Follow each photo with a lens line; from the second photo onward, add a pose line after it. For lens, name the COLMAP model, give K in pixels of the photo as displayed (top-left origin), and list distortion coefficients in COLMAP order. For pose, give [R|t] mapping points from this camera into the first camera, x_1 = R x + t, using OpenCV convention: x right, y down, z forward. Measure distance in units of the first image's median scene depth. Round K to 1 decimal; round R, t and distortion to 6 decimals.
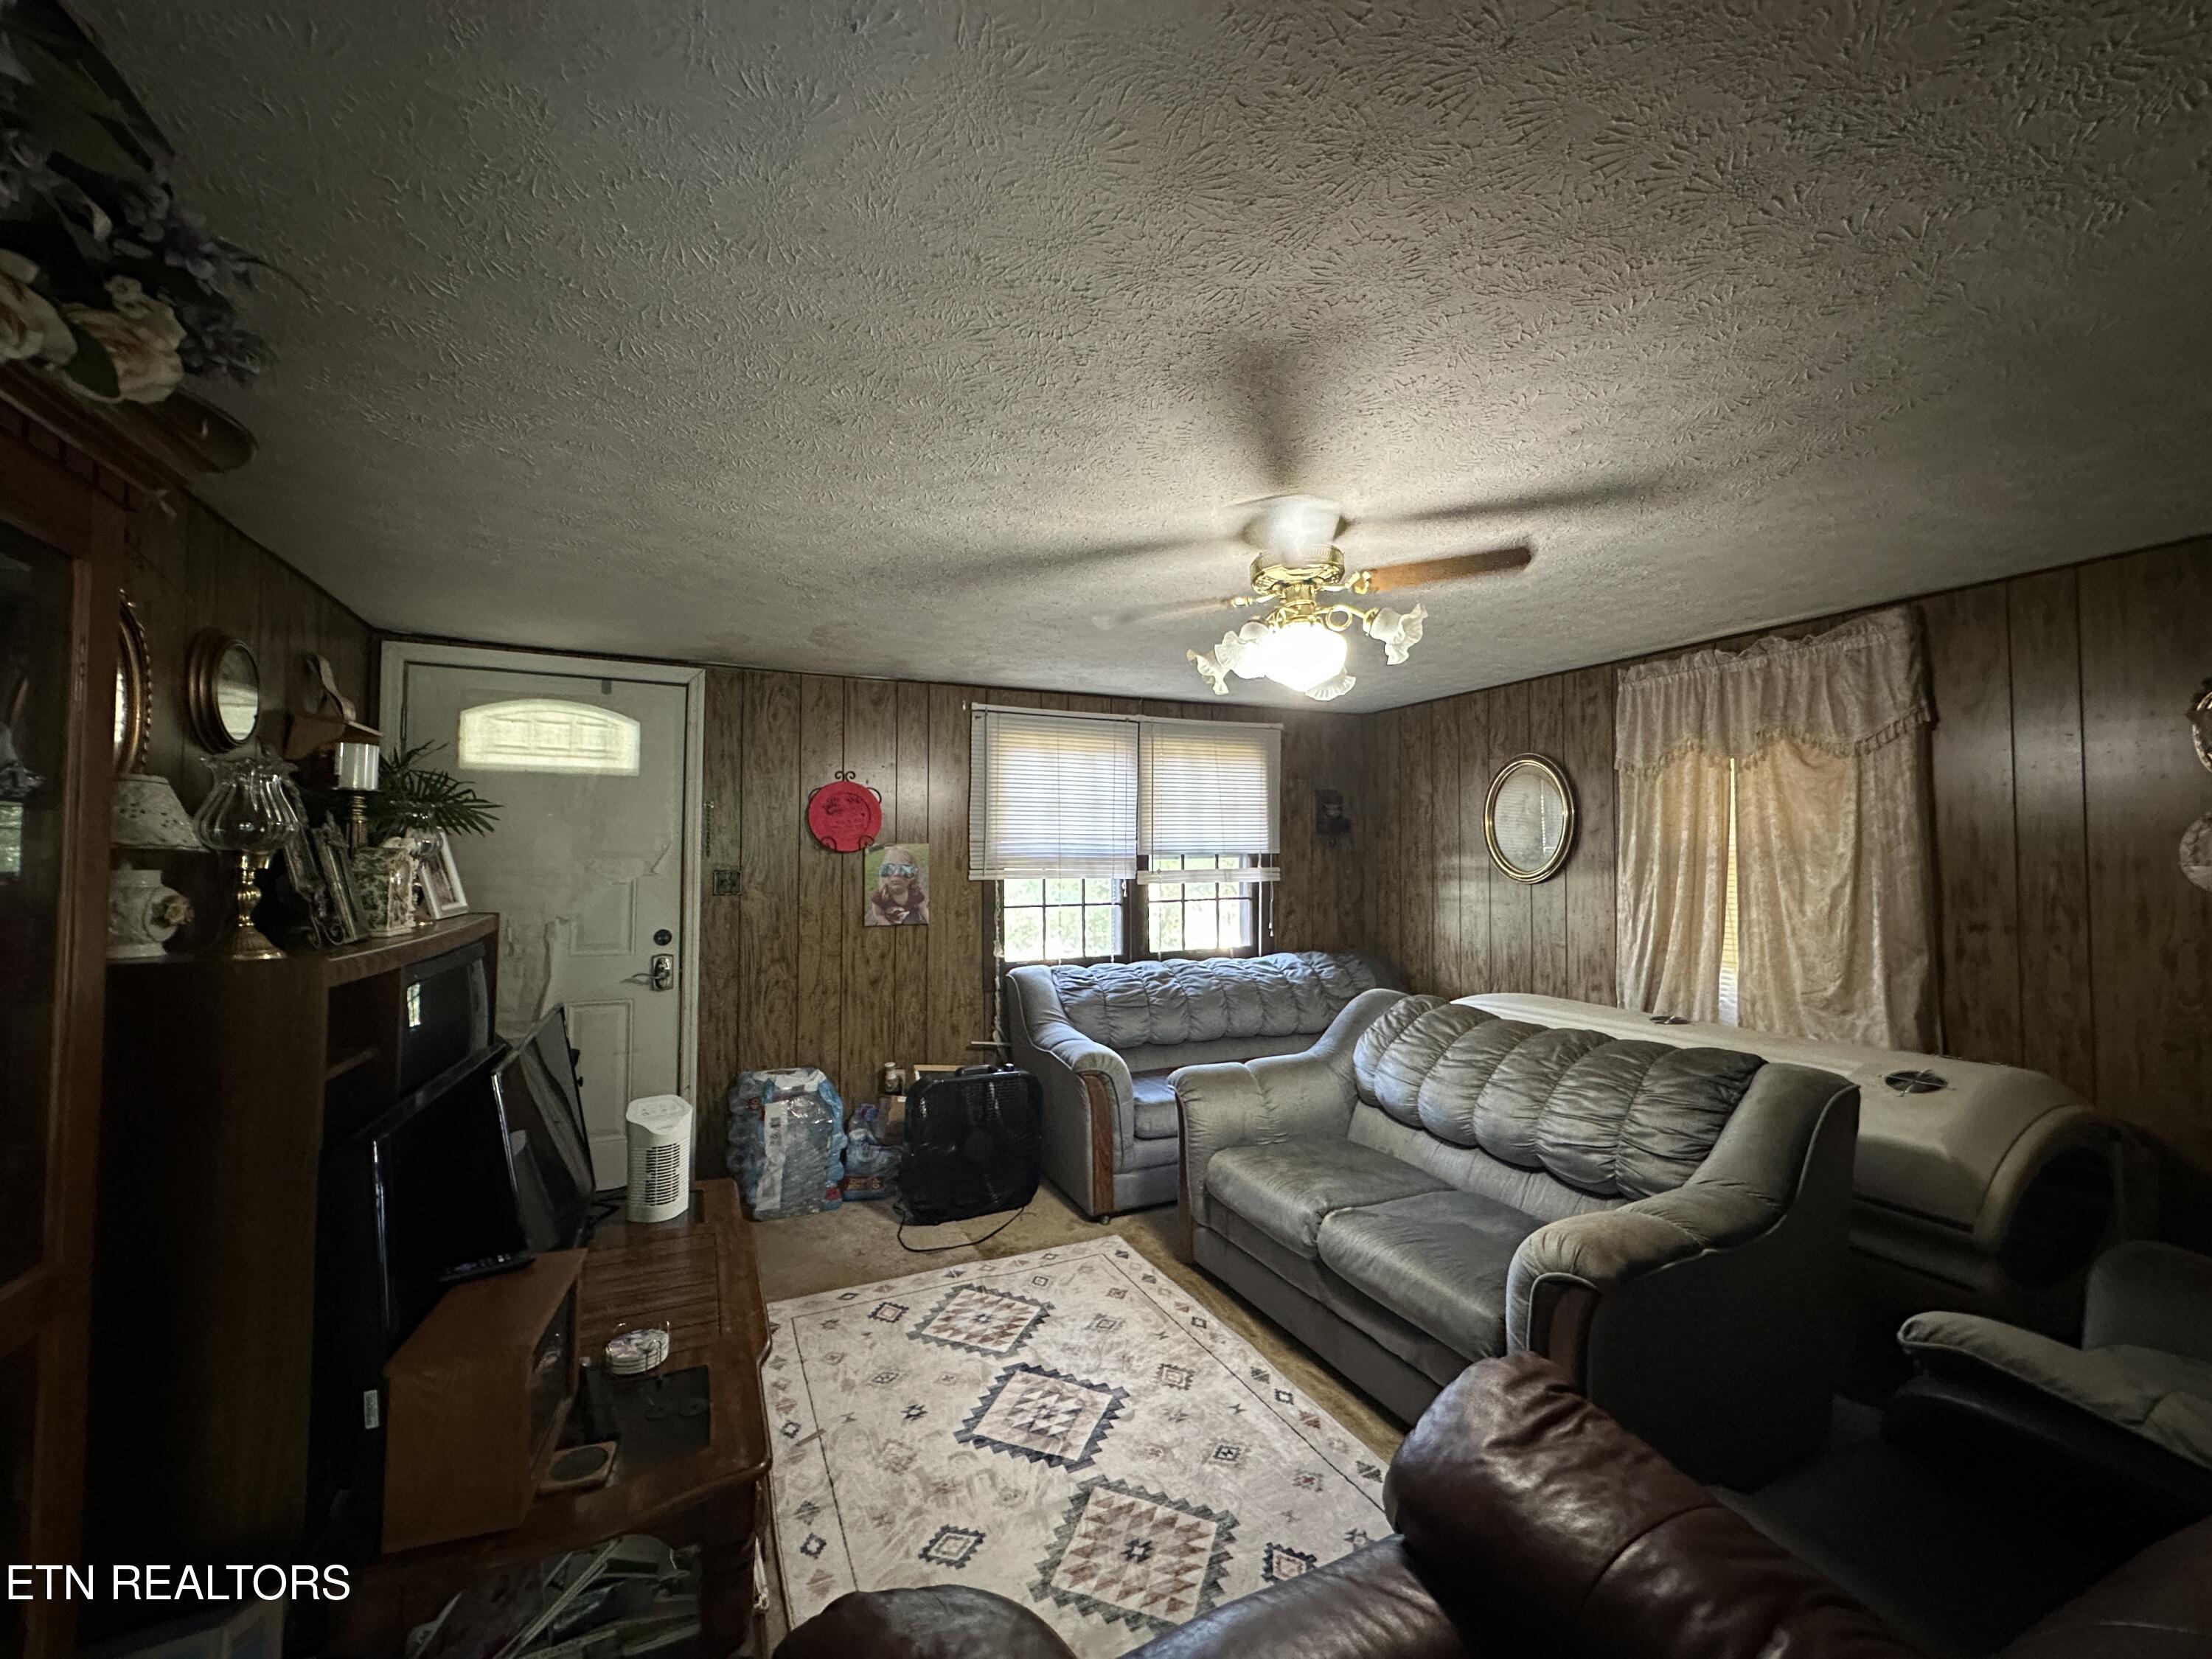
lens RADIAL K [[880.4, 0, 1101.6], [0, 880.4, 830.1], [0, 0, 1]] dist [-0.005912, 0.000755]
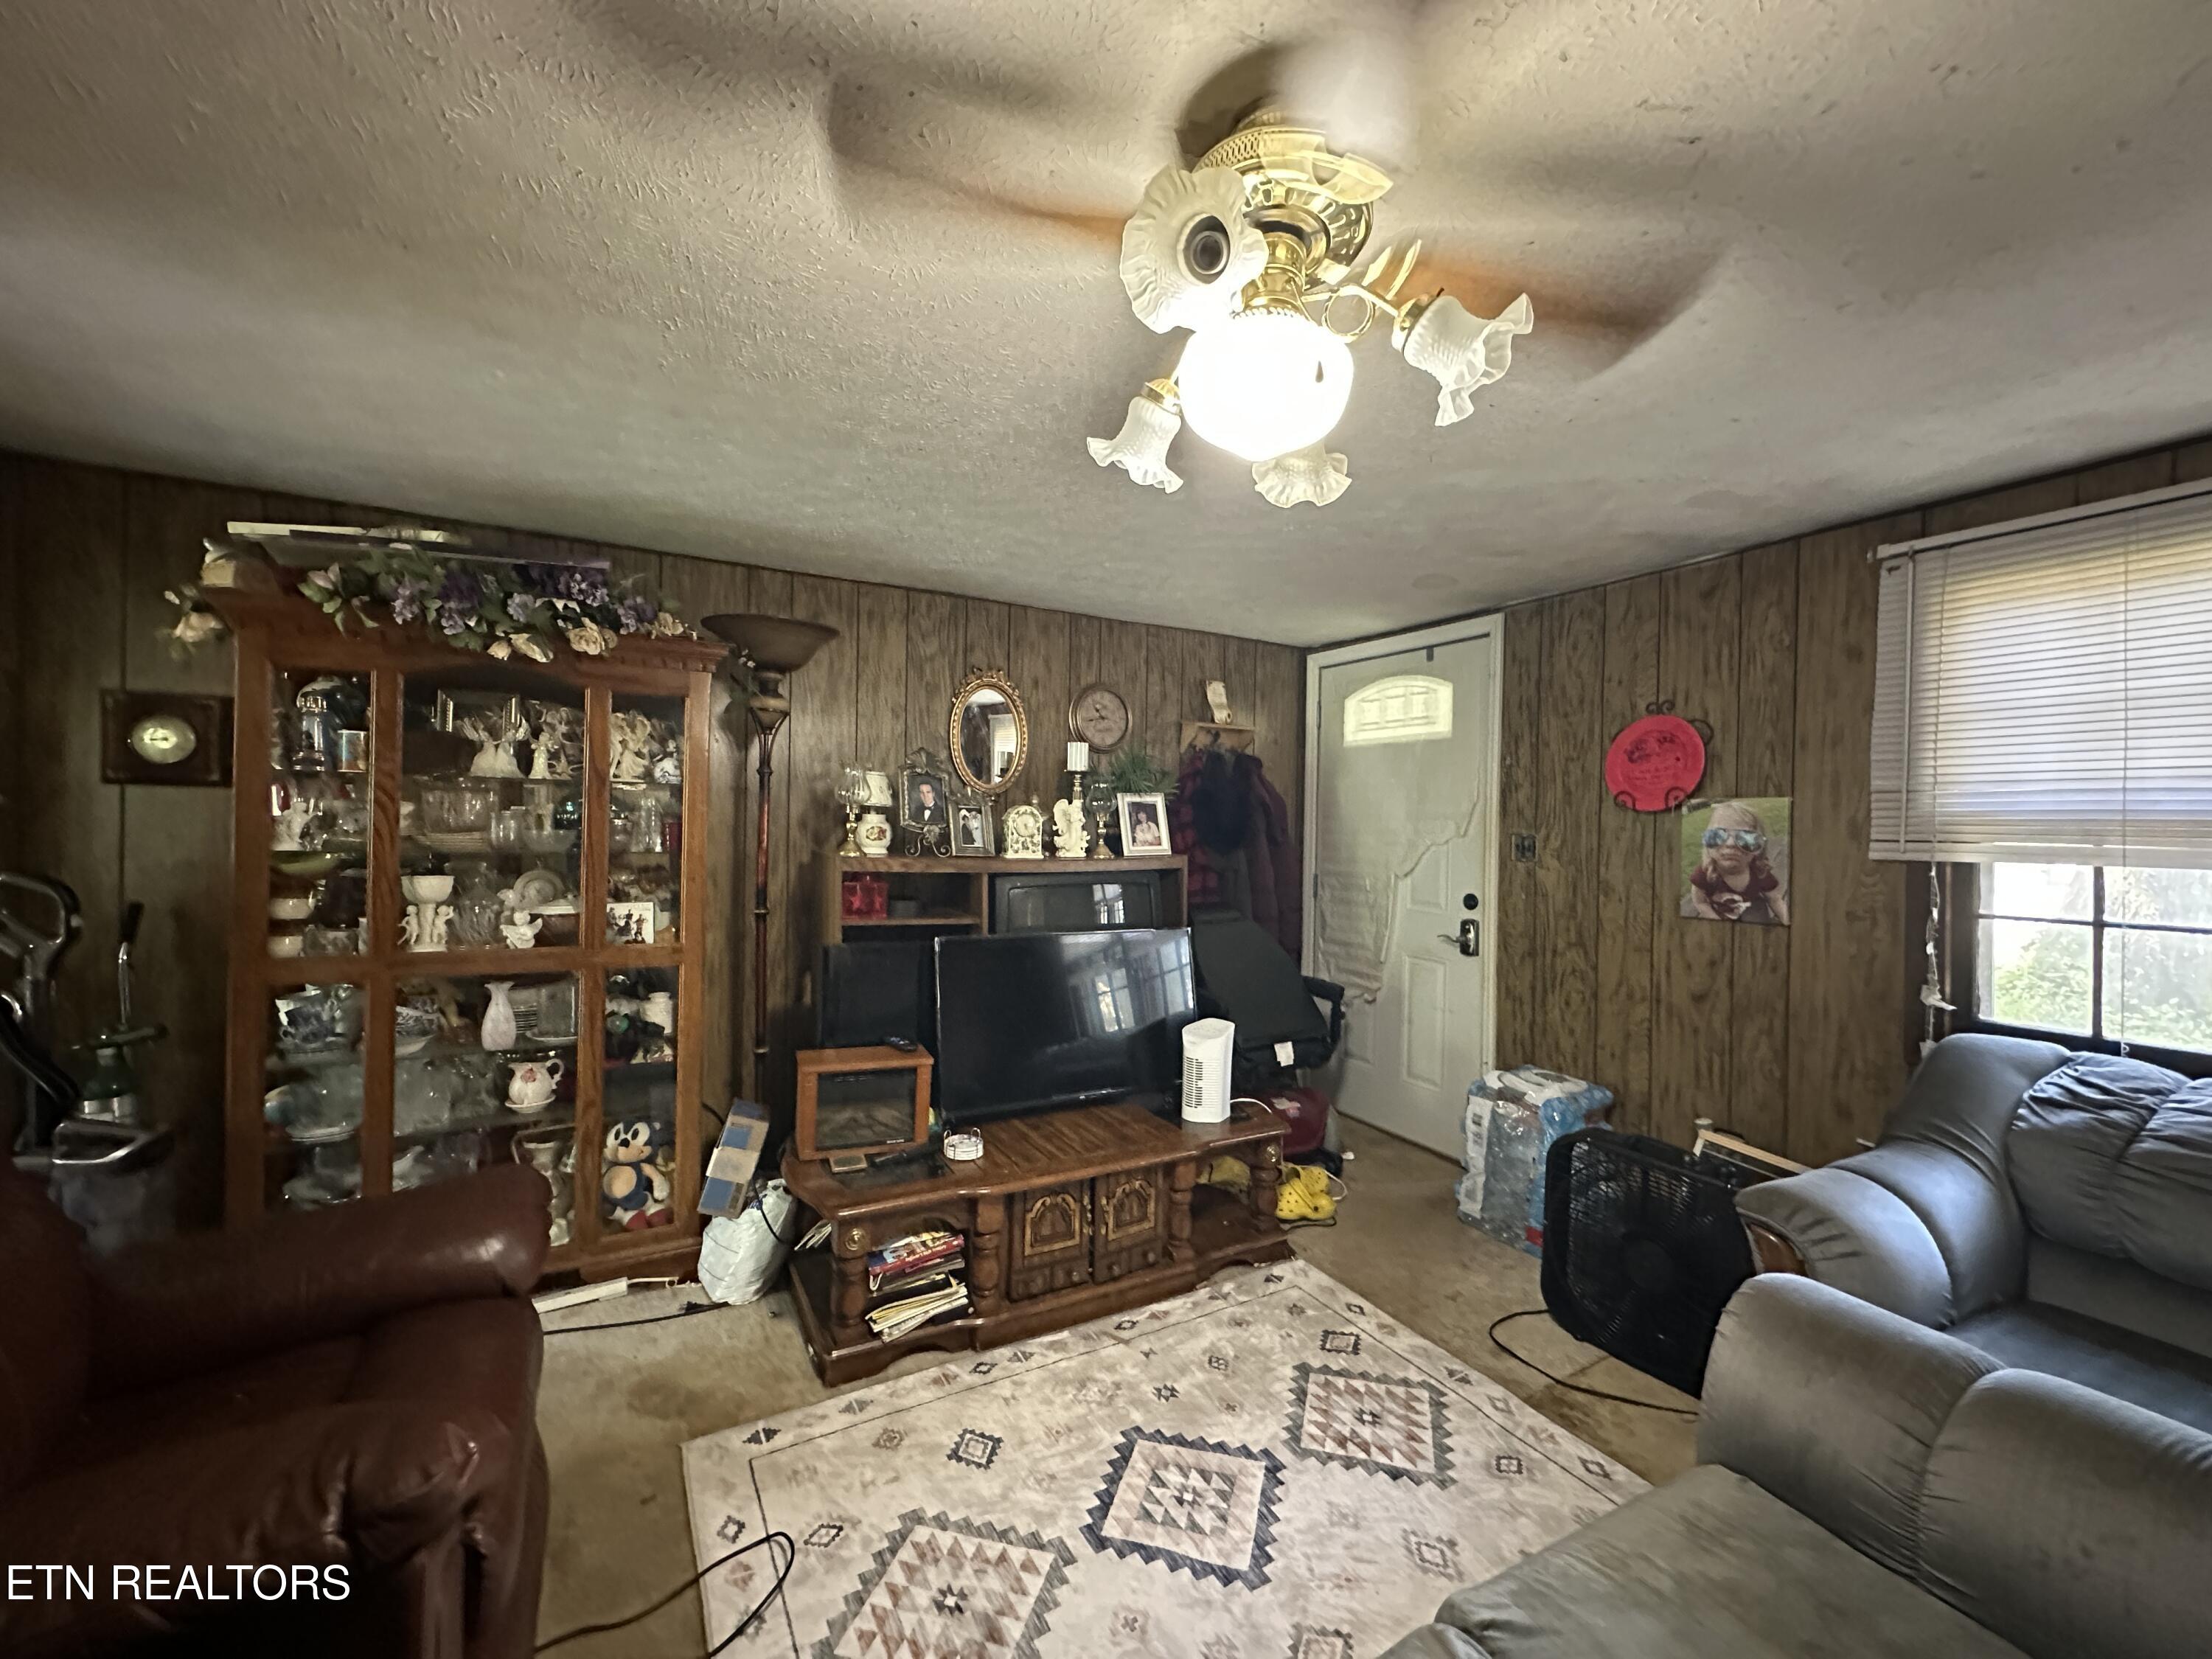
lens RADIAL K [[880.4, 0, 1109.8], [0, 880.4, 830.4], [0, 0, 1]] dist [-0.005912, 0.000755]
pose [[0.077605, 0.008090, -0.996951, 0.482442], [0.015718, 0.999833, 0.009337, 0.031474], [0.996860, -0.016395, 0.077465, 0.586008]]
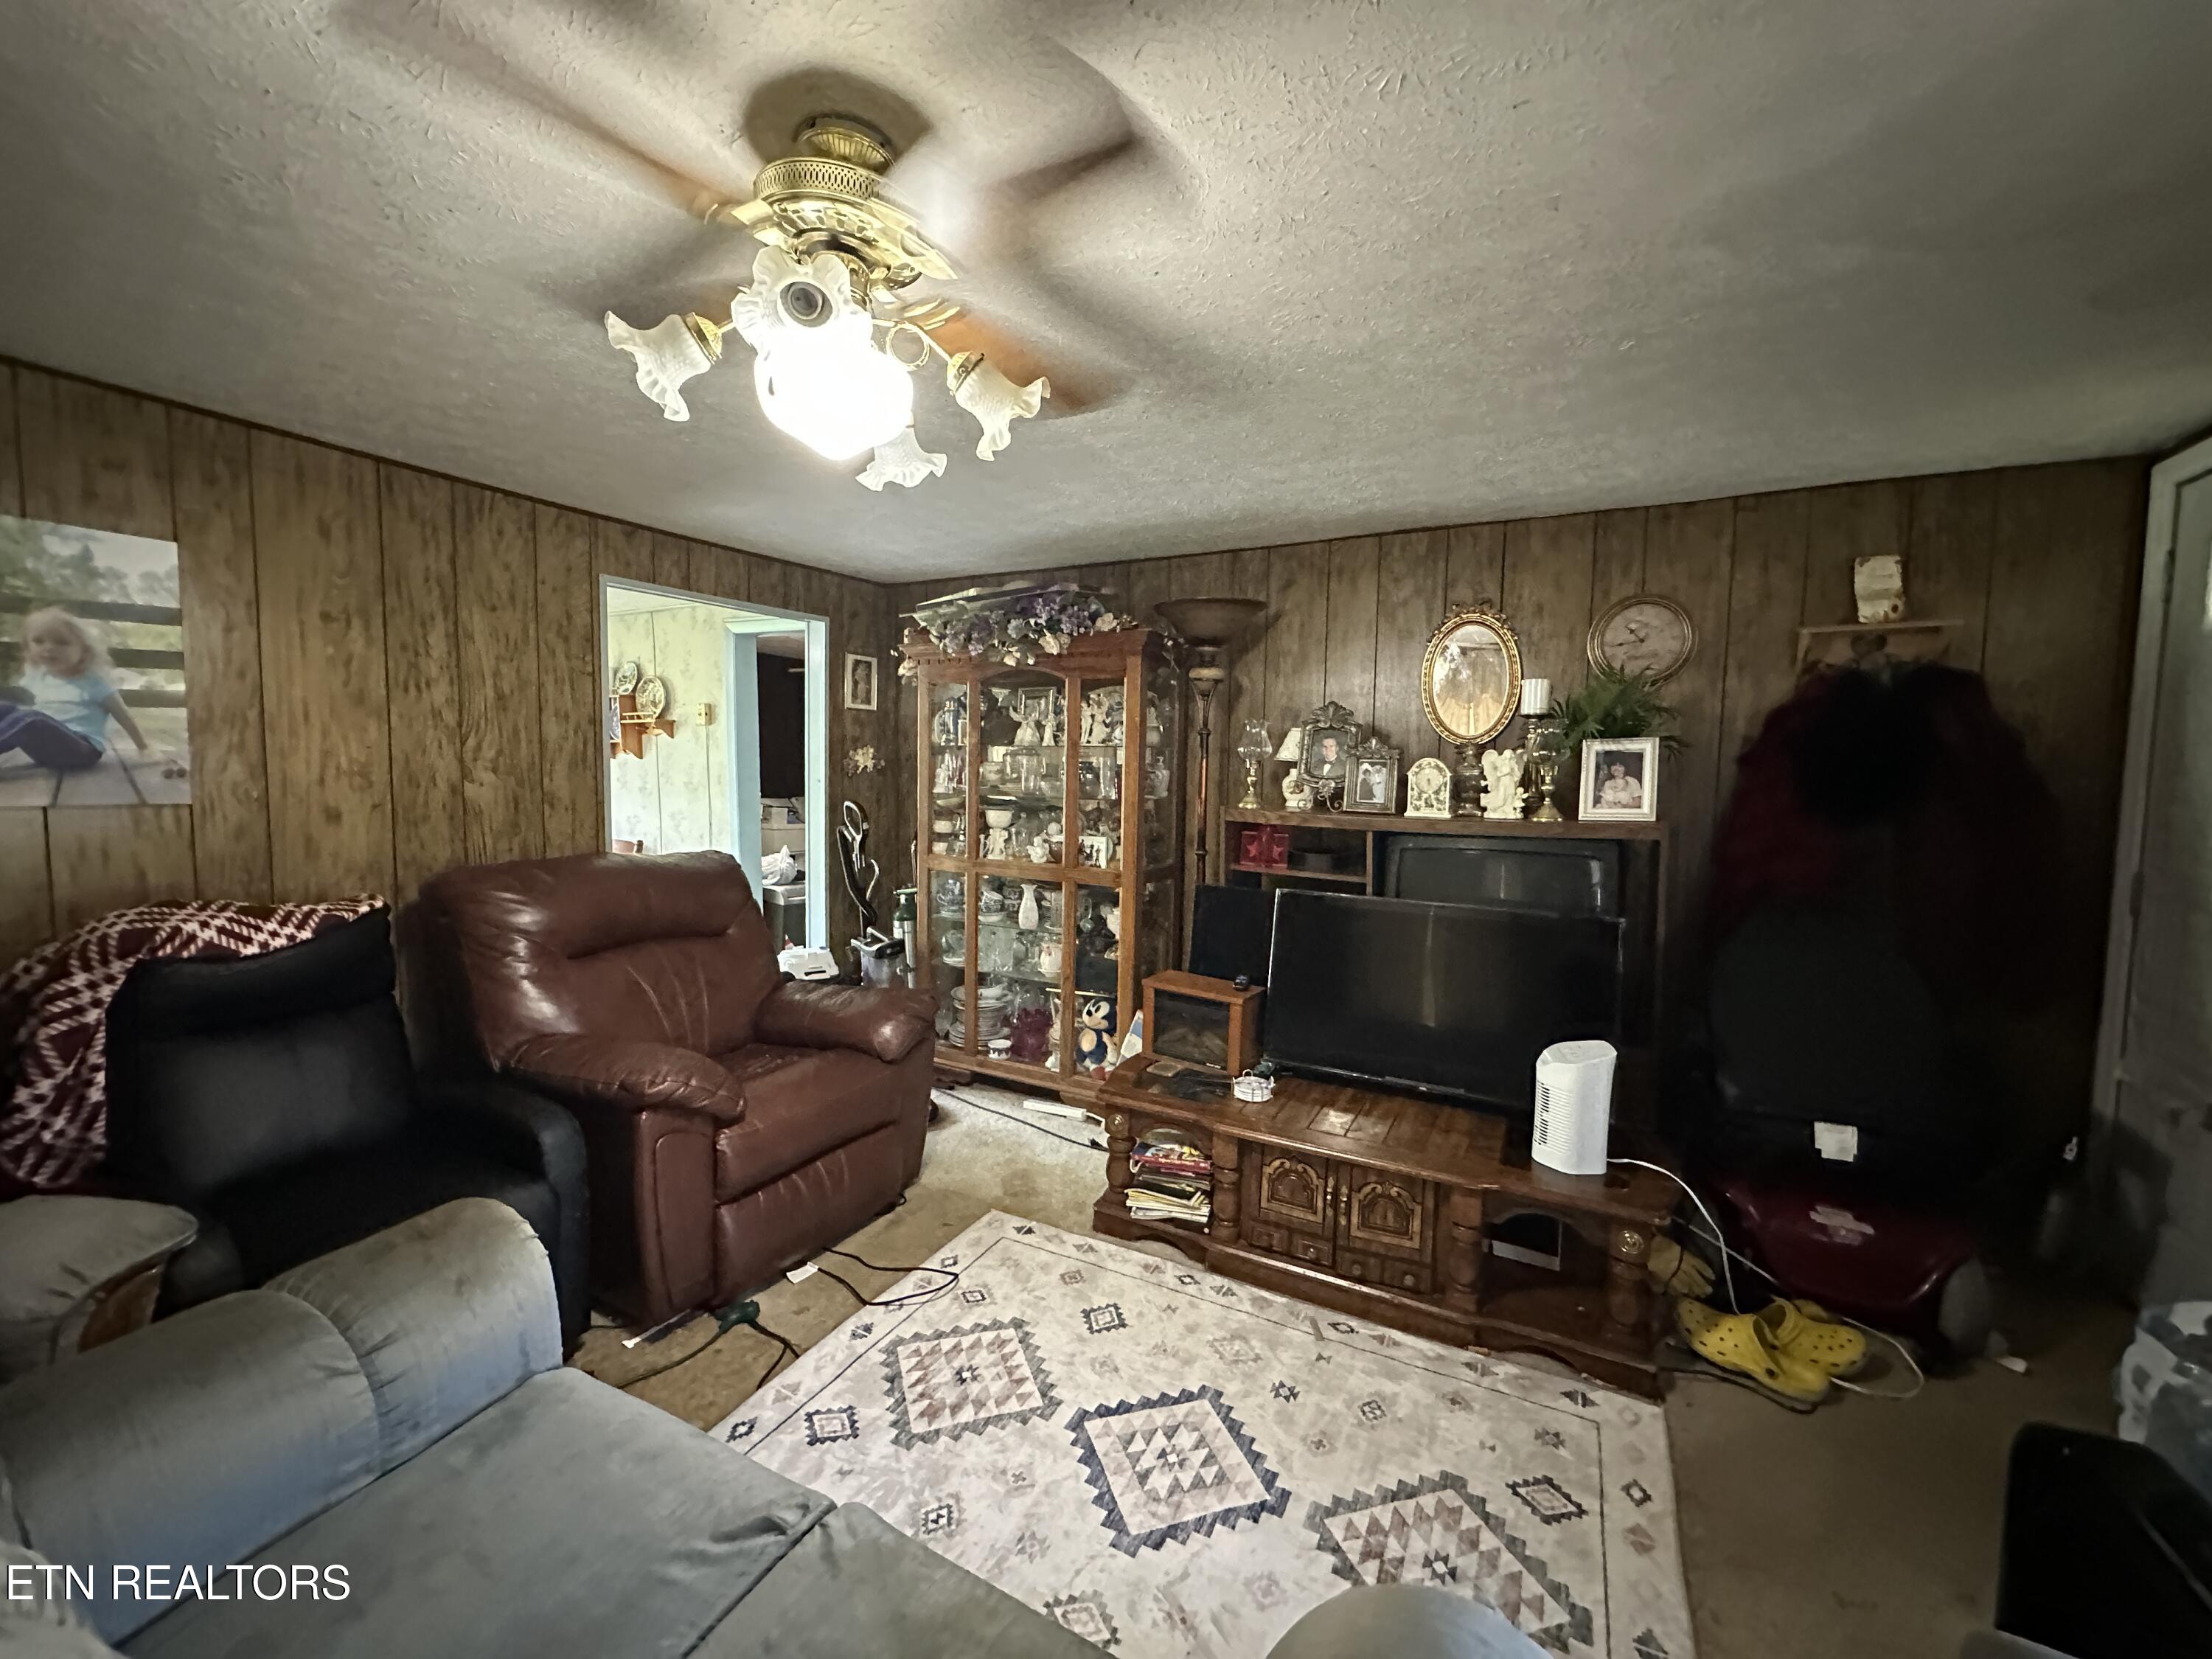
lens RADIAL K [[880.4, 0, 1101.1], [0, 880.4, 834.1], [0, 0, 1]] dist [-0.005912, 0.000755]
pose [[-0.798291, 0.035084, -0.601249, 0.295744], [0.005677, 0.998696, 0.050739, 0.040346], [0.602245, 0.037091, -0.797449, 1.049607]]
